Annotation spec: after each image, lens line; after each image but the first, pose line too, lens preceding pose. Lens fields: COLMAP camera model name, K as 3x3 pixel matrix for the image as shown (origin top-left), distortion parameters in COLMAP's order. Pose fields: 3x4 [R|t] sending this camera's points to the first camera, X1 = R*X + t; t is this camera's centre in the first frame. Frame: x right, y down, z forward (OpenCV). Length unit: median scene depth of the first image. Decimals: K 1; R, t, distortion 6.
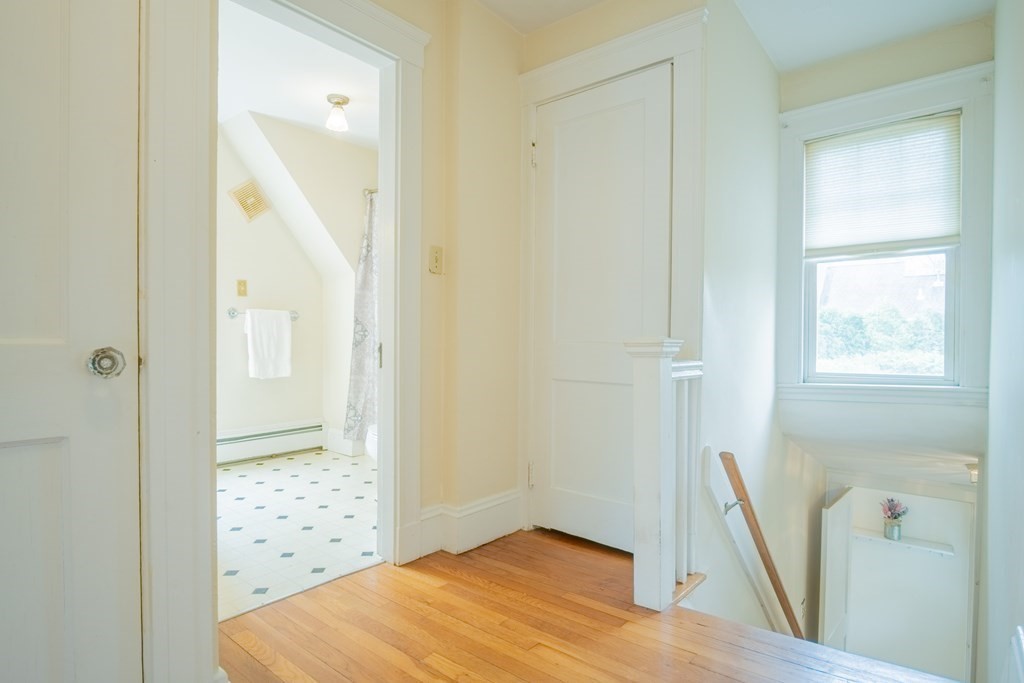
lens RADIAL K [[558.3, 0, 508.1], [0, 558.3, 359.0], [0, 0, 1]] dist [-0.002525, 0.000171]
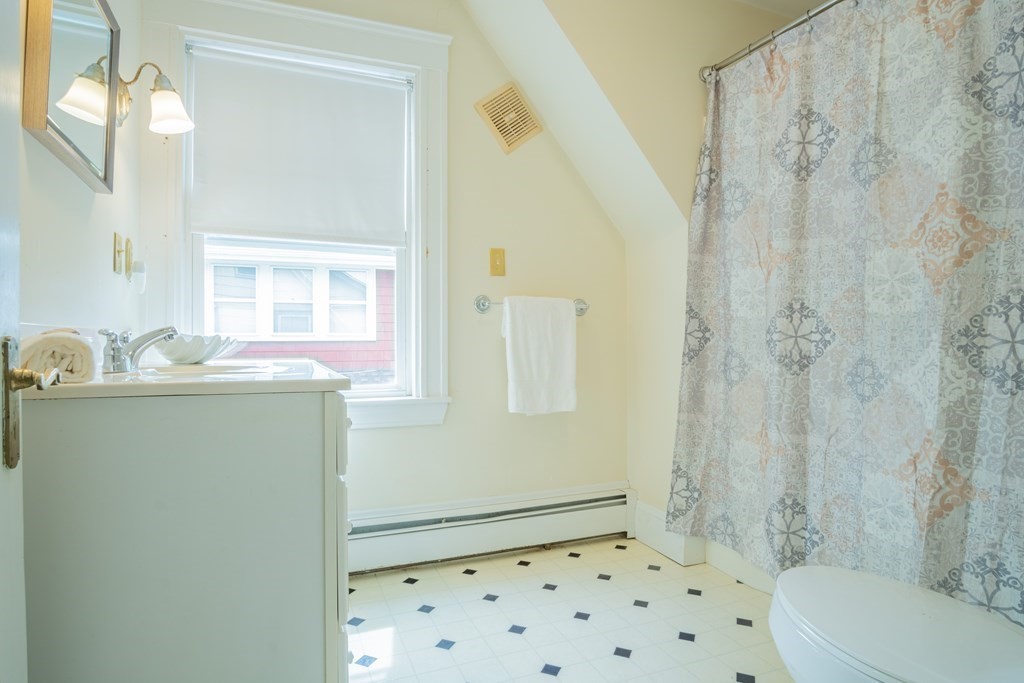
lens RADIAL K [[564.6, 0, 508.2], [0, 564.6, 328.8], [0, 0, 1]] dist [-0.019790, 0.001654]
pose [[0.880185, -0.017109, -0.474323, -0.168445], [-0.006247, 0.998846, -0.047621, -0.025044], [0.474590, 0.044878, 0.879062, 0.441286]]
